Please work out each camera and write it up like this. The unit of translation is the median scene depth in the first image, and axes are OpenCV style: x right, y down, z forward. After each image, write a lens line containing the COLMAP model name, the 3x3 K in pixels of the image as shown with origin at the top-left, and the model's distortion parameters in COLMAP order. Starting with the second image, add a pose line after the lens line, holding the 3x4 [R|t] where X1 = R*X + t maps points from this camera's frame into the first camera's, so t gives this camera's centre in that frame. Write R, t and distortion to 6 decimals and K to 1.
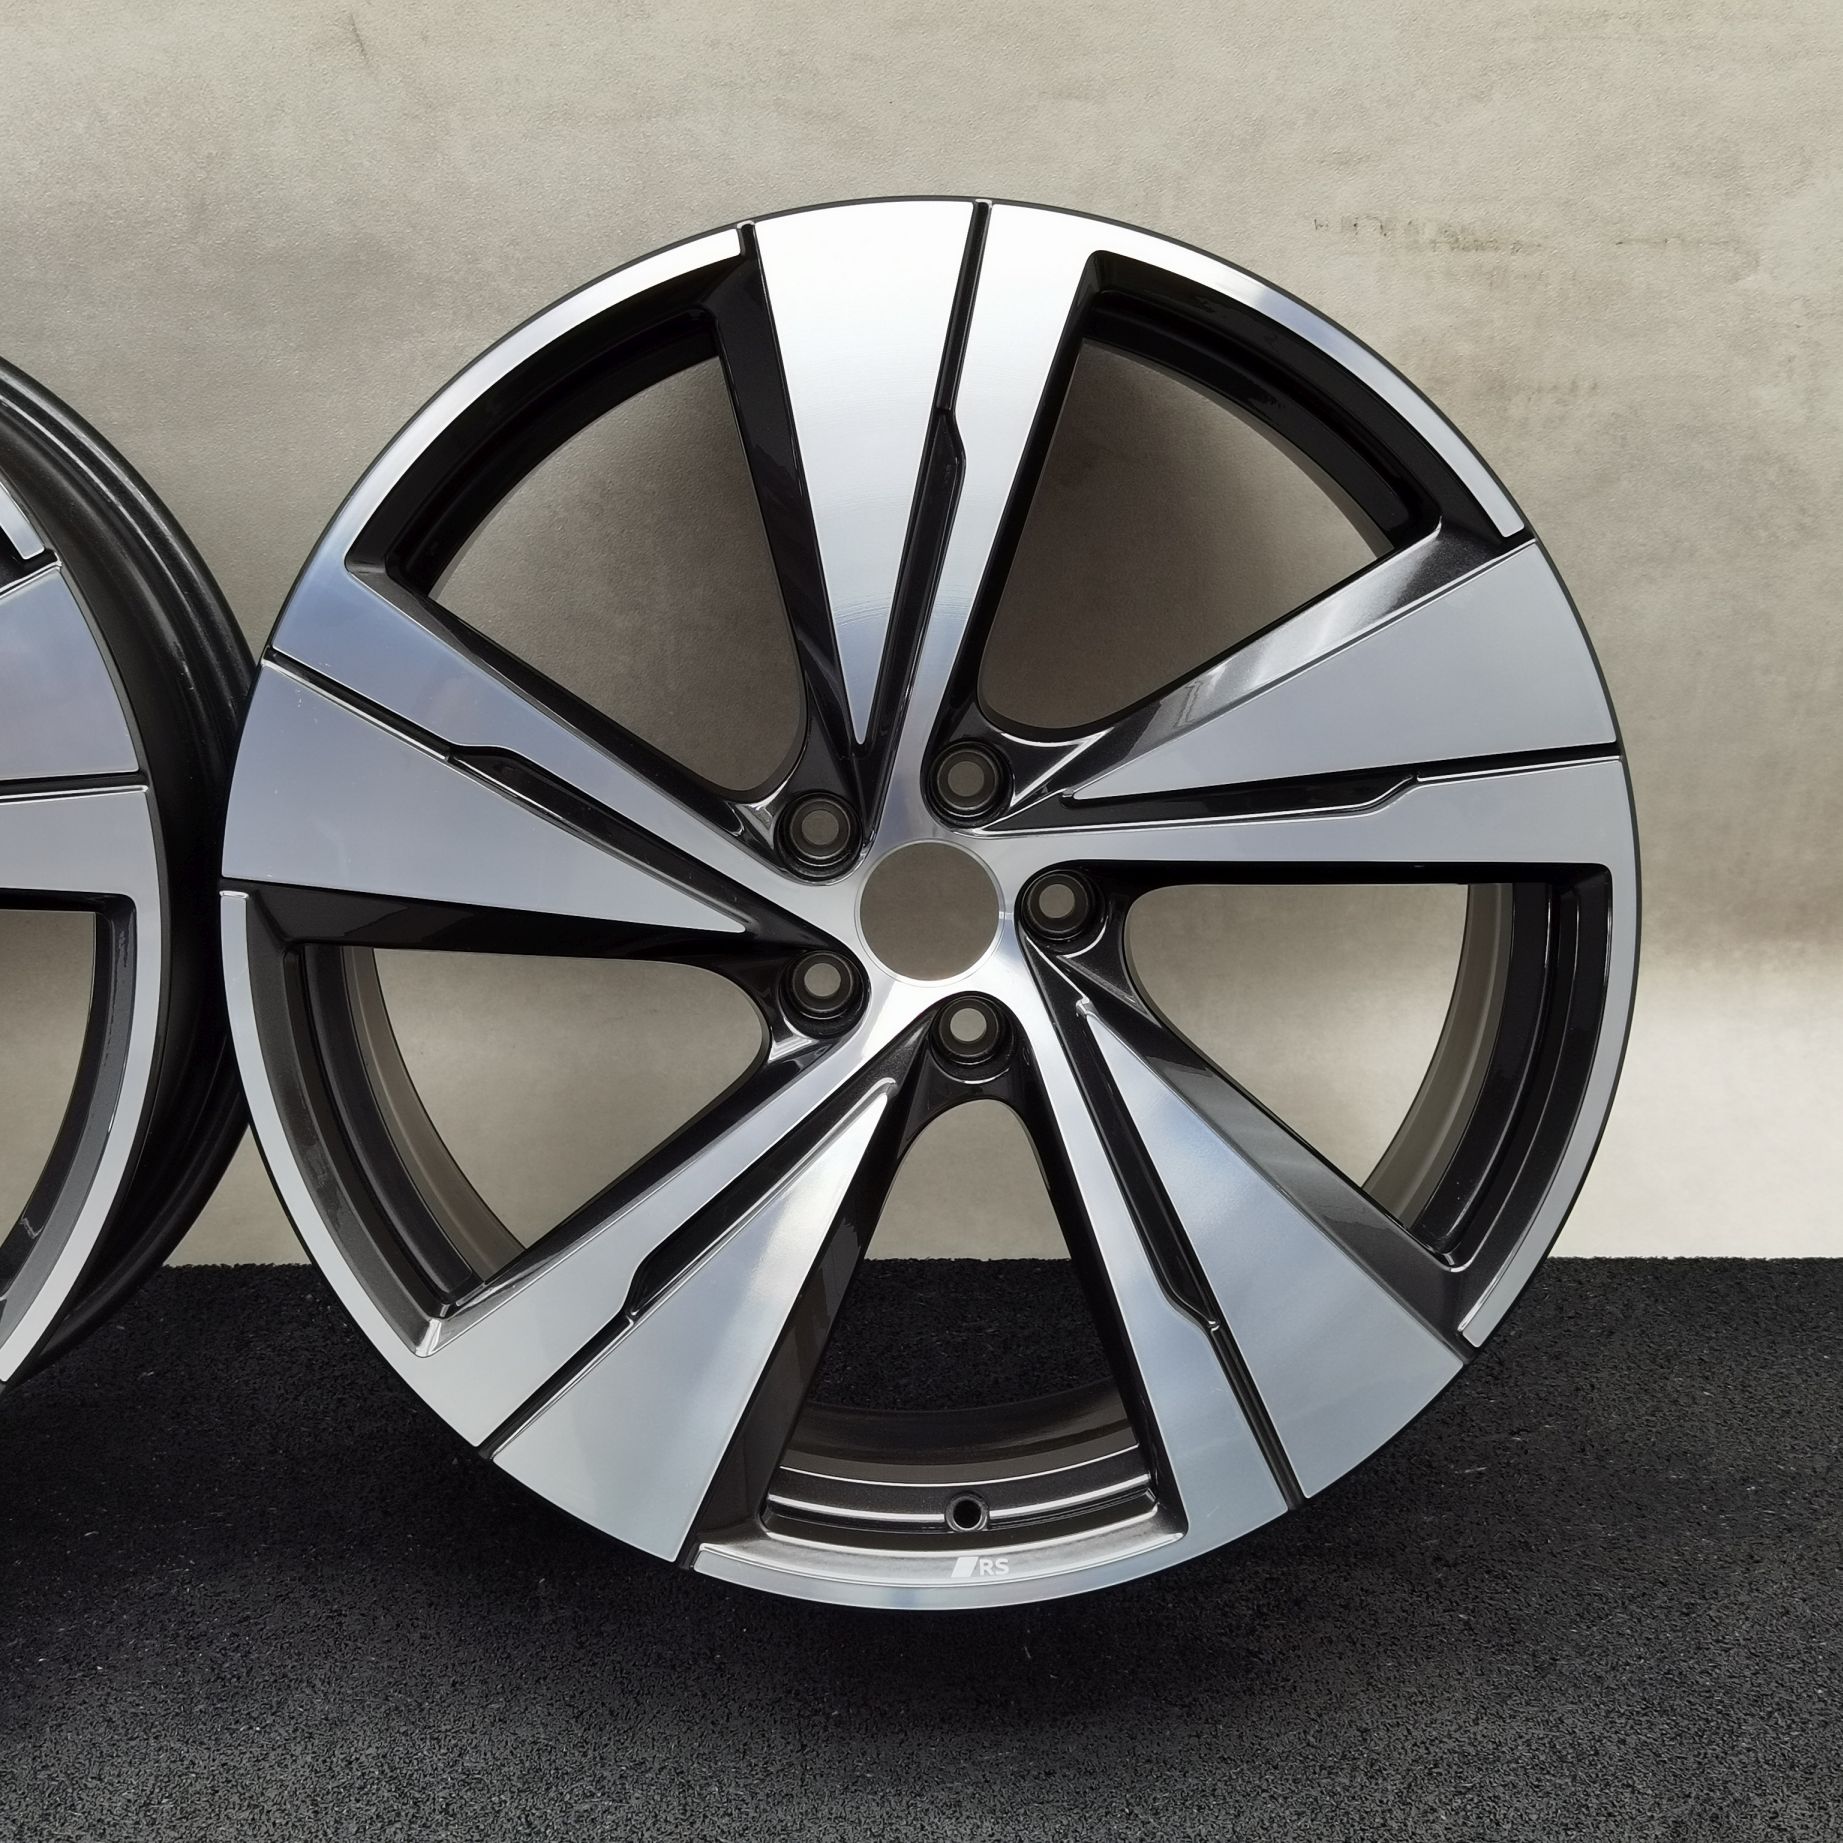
lens RADIAL K [[3015.7, 0, 921.5], [0, 3015.7, 921.5], [0, 0, 1]] dist [0.011461, 0.049957]
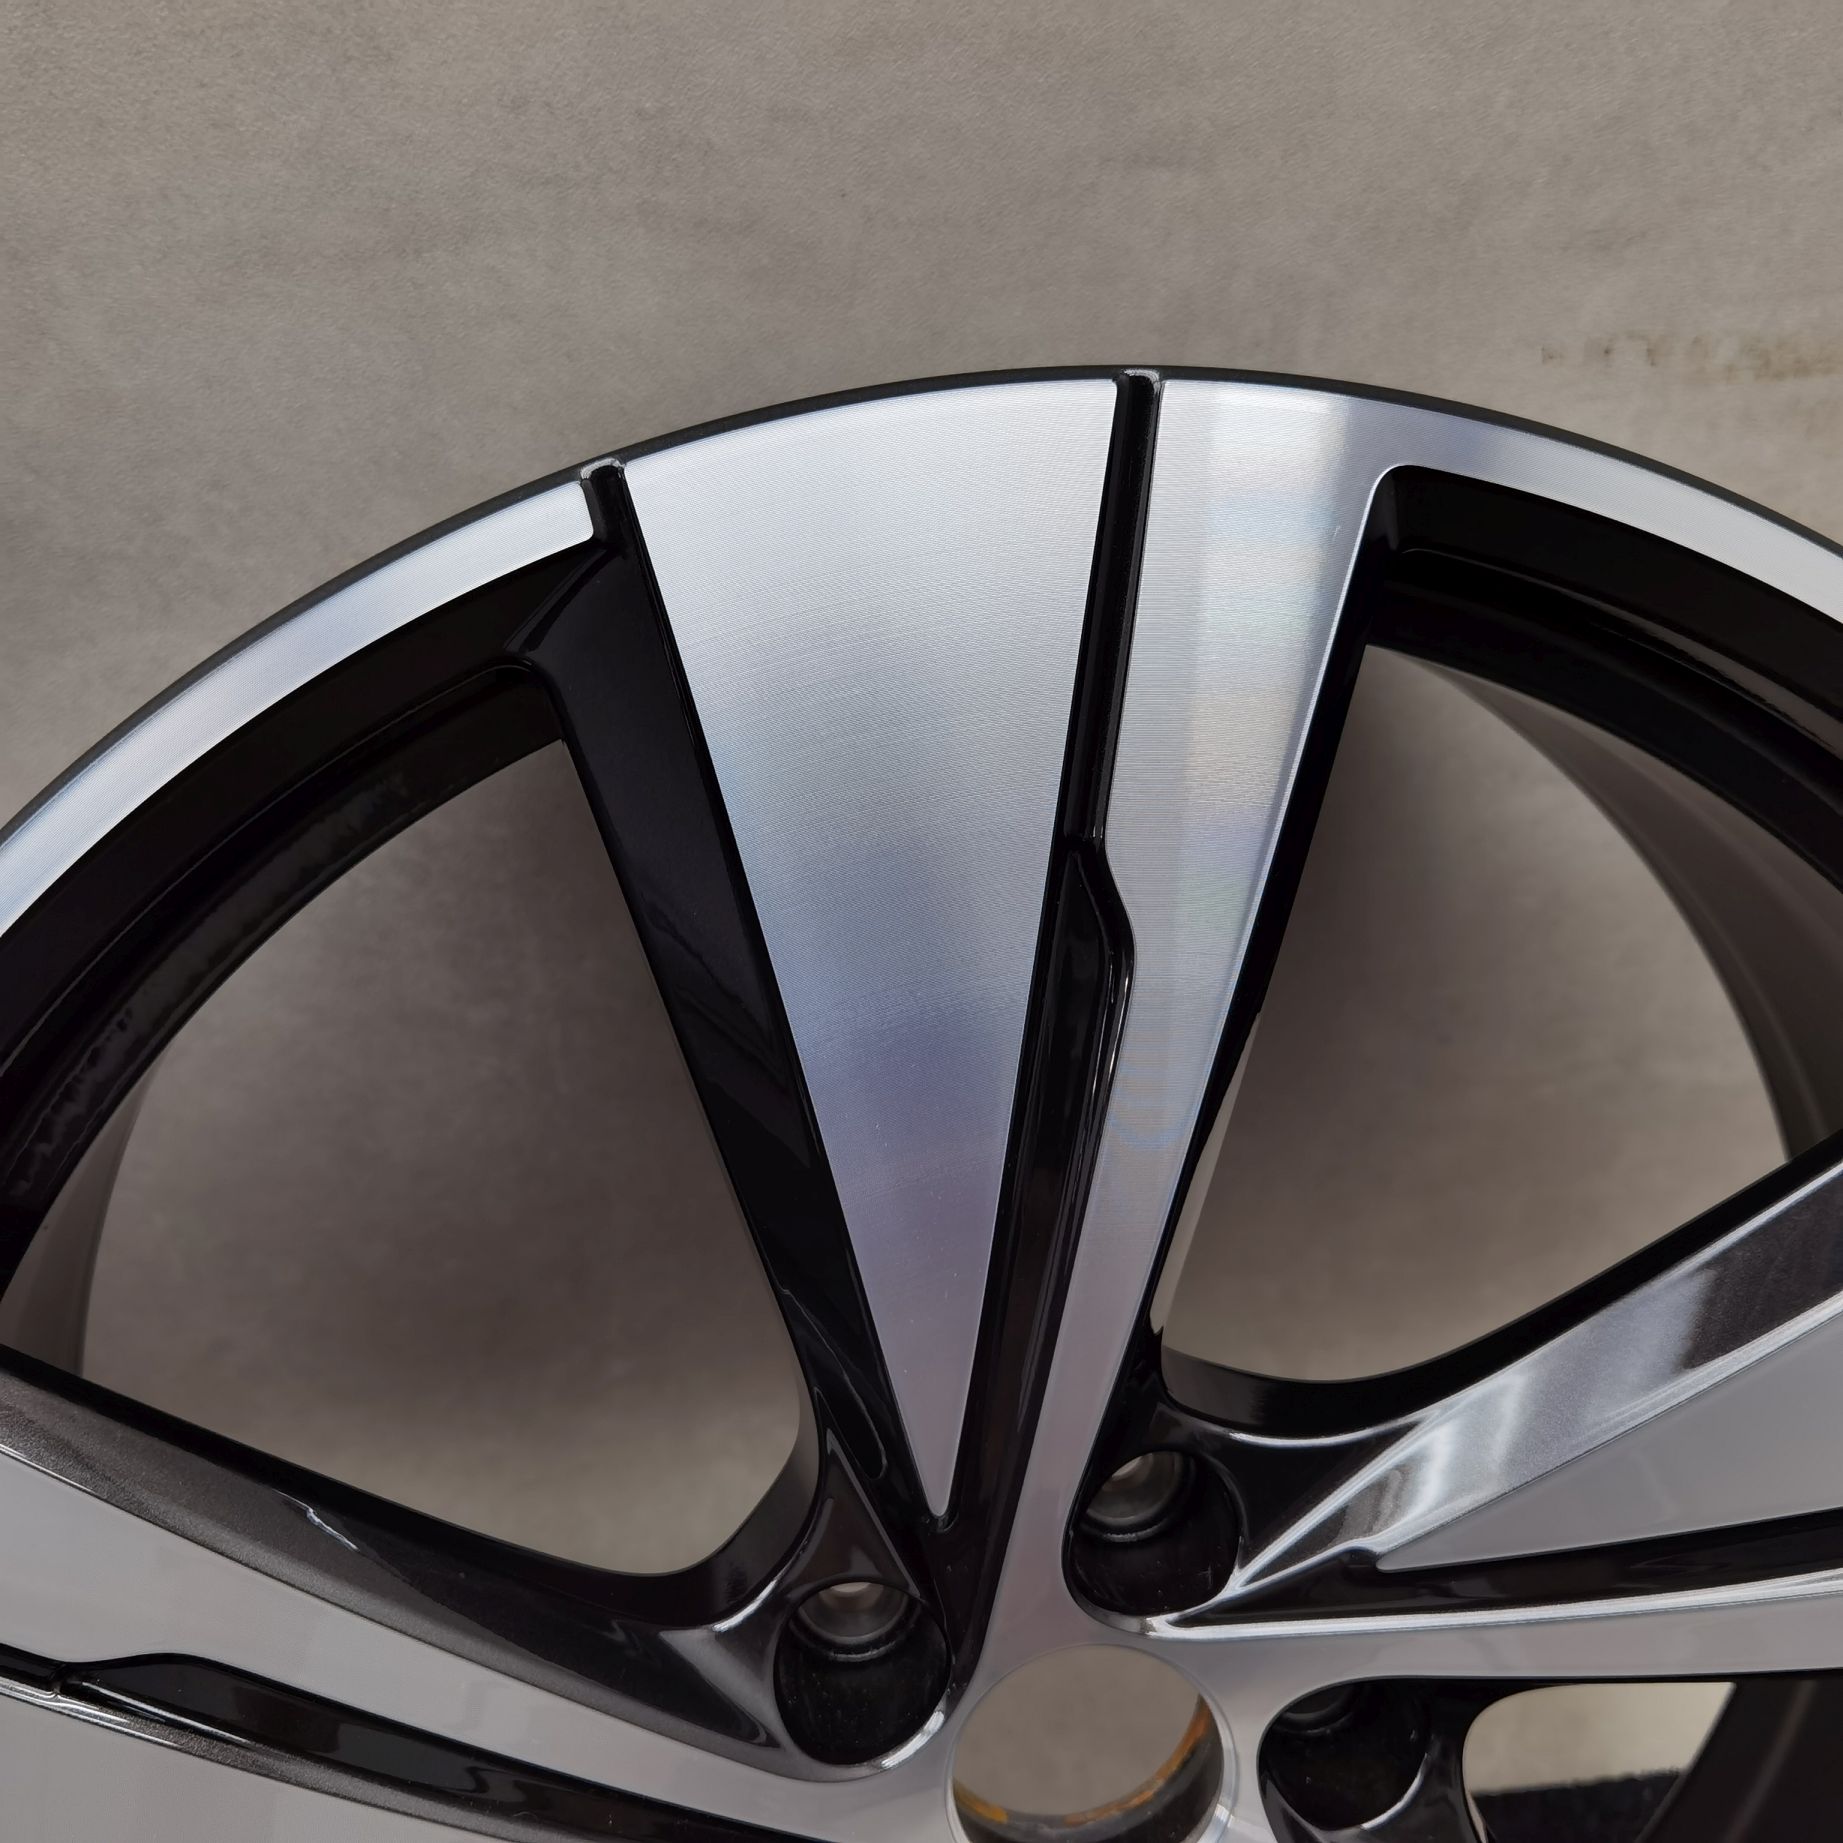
lens RADIAL K [[1984.2, 0, 911.9], [0, 1984.2, 913.9], [0, 0, 1]] dist [-0.000733, 0.042580]
pose [[0.994004, -0.090590, 0.061239, -0.032427], [0.087381, 0.994754, 0.053188, -0.154819], [-0.065736, -0.047517, 0.996705, 0.618311]]
